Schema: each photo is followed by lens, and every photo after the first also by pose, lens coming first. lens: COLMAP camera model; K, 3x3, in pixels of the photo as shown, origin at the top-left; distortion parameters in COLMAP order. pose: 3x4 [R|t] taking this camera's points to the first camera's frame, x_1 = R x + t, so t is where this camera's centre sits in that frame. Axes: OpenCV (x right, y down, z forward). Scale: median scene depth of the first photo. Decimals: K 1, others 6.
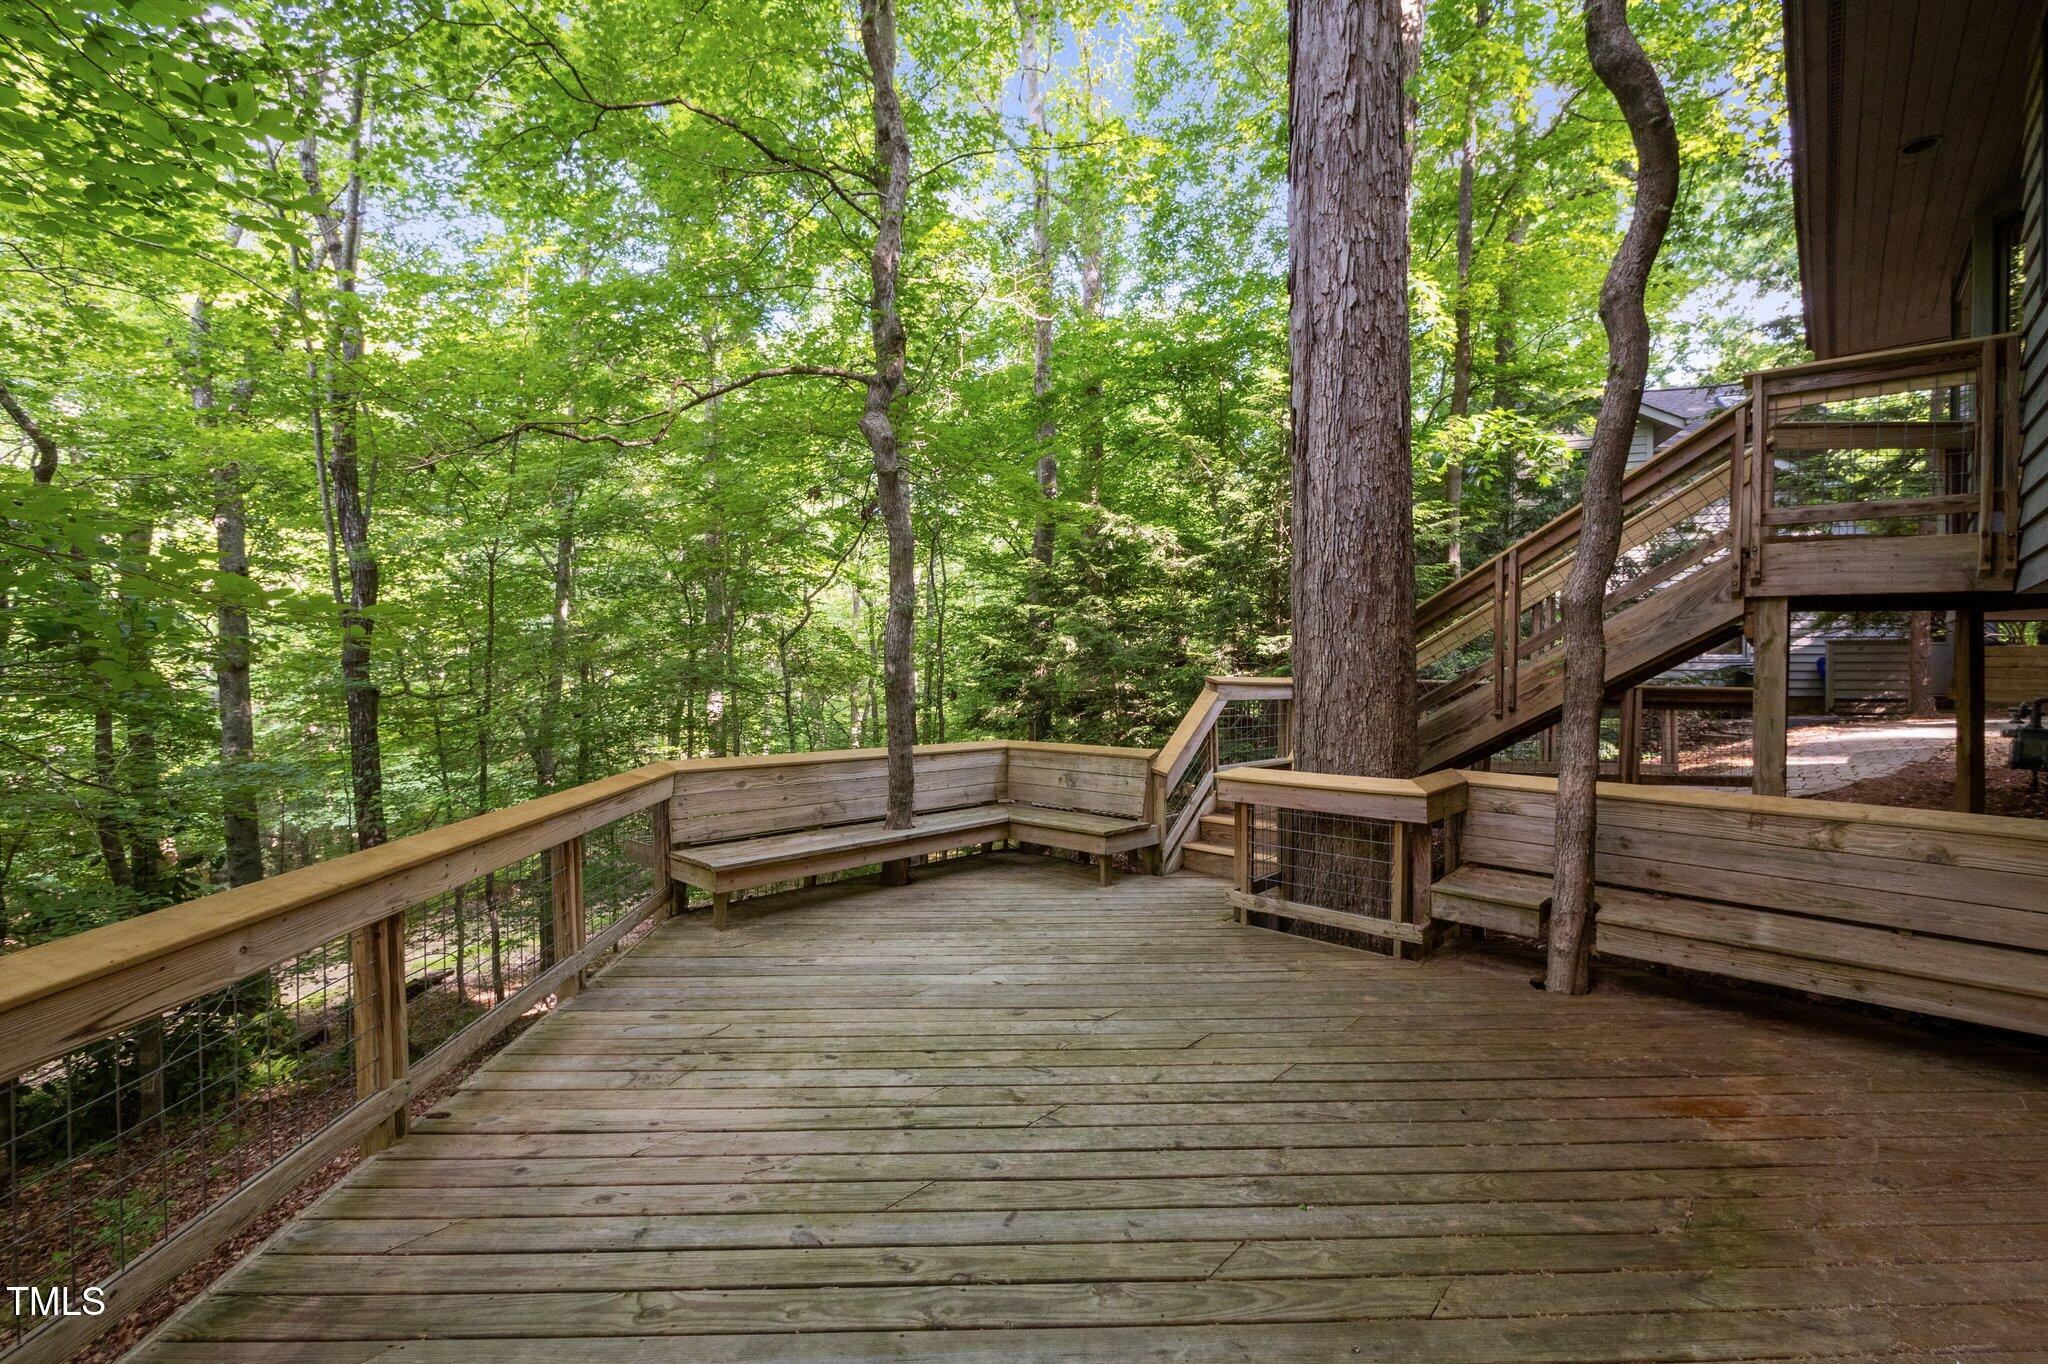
lens RADIAL K [[878.9, 0, 1024.0], [0, 878.9, 682.0], [0, 0, 1]] dist [0.001688, 0.000108]
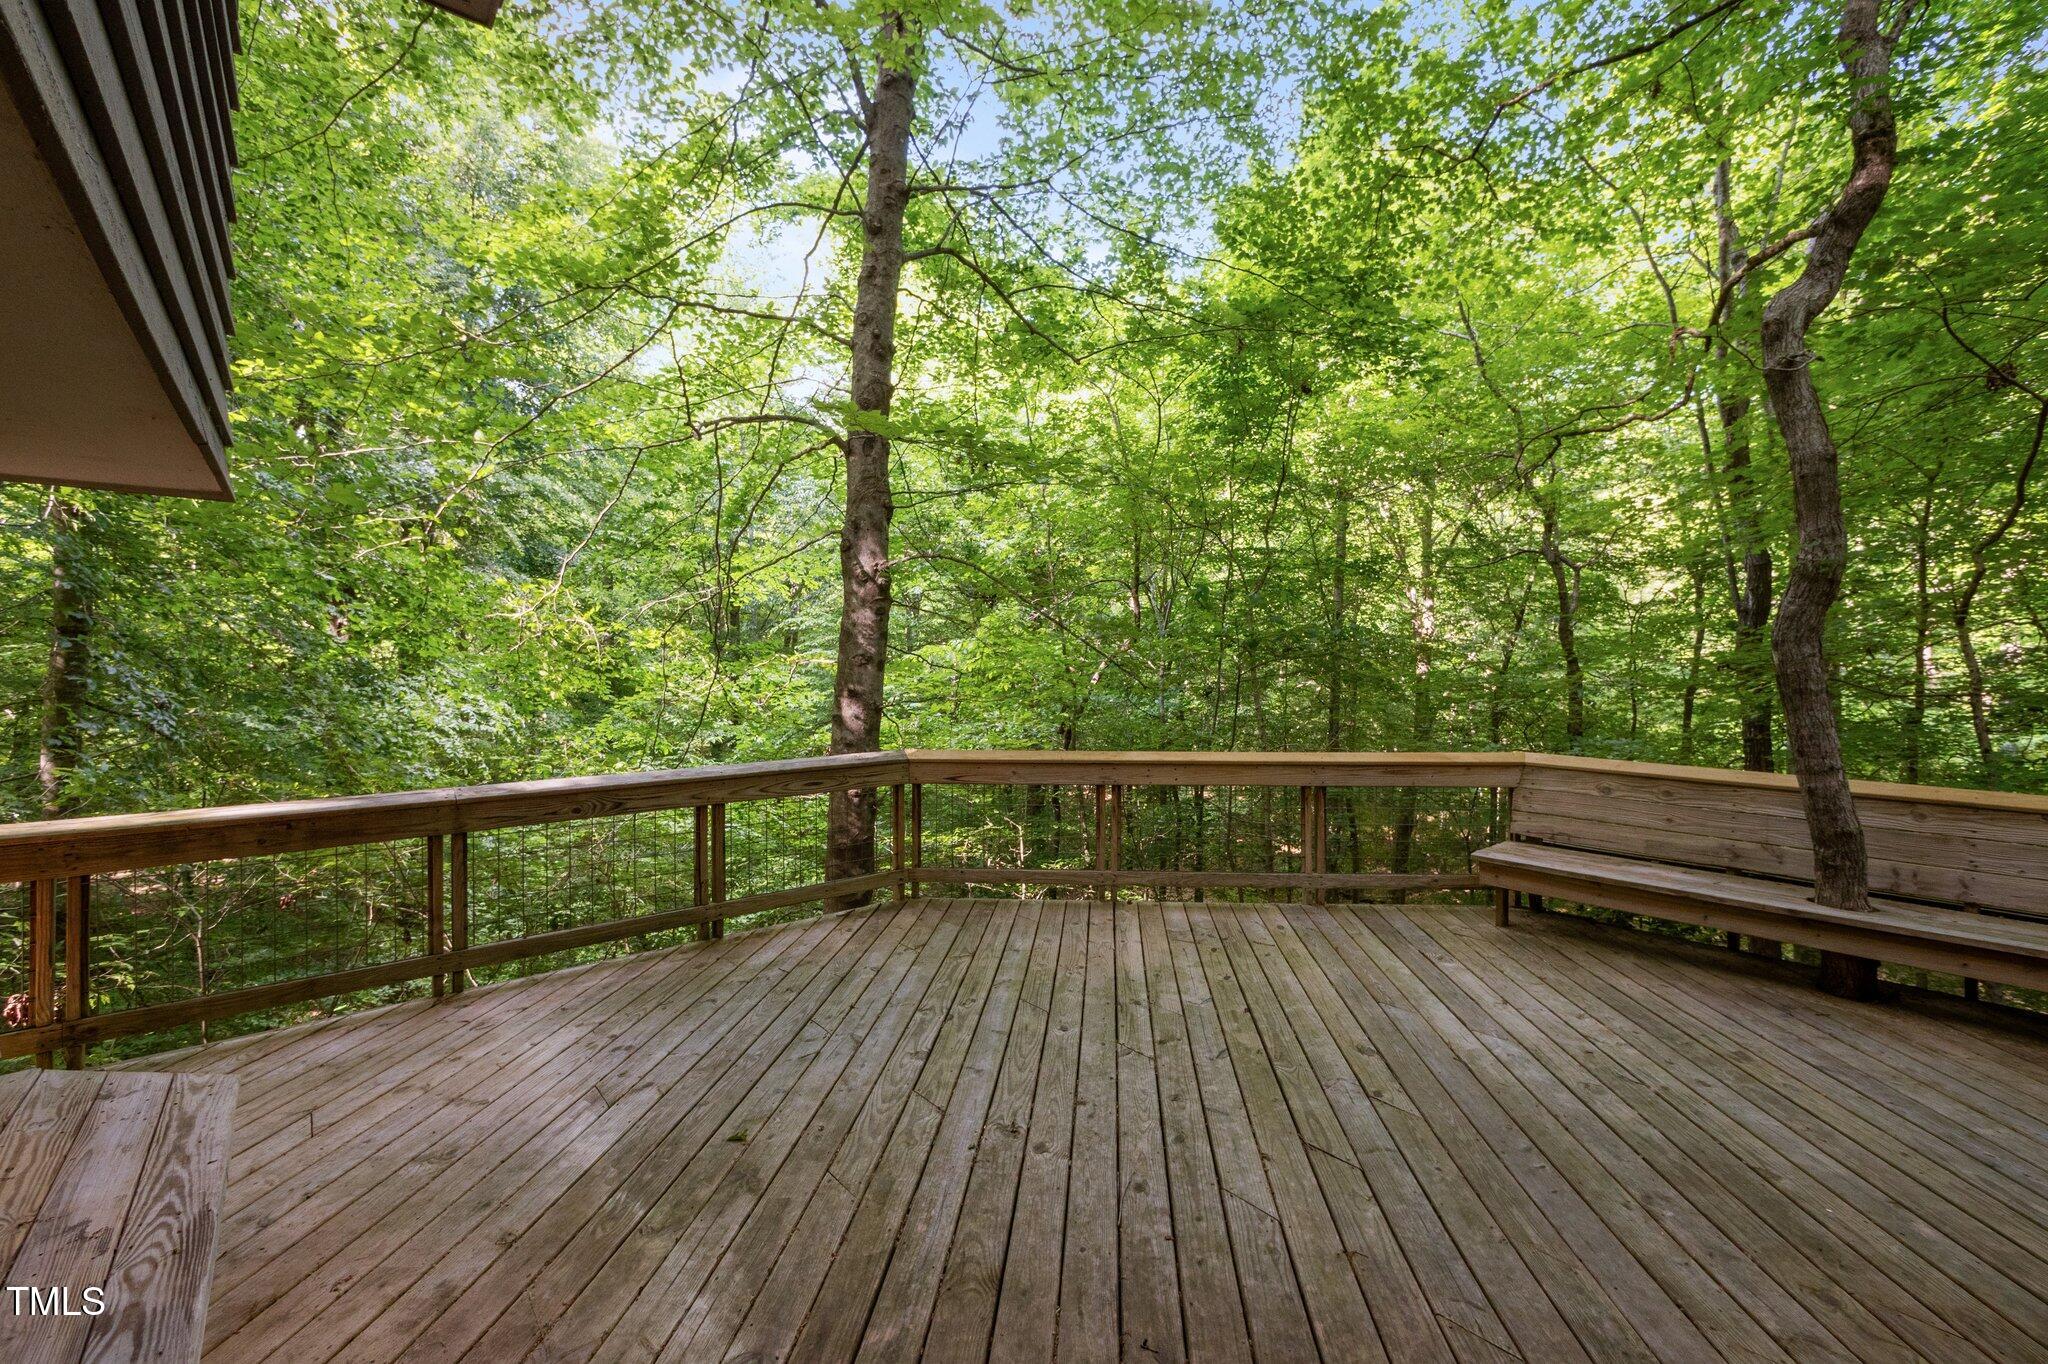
lens RADIAL K [[878.9, 0, 1024.0], [0, 878.9, 682.0], [0, 0, 1]] dist [0.001688, 0.000108]
pose [[-0.148869, 0.013669, -0.988762, 1.009246], [-0.013996, 0.999775, 0.015928, 0.003699], [0.988758, 0.016210, -0.148645, 0.891304]]
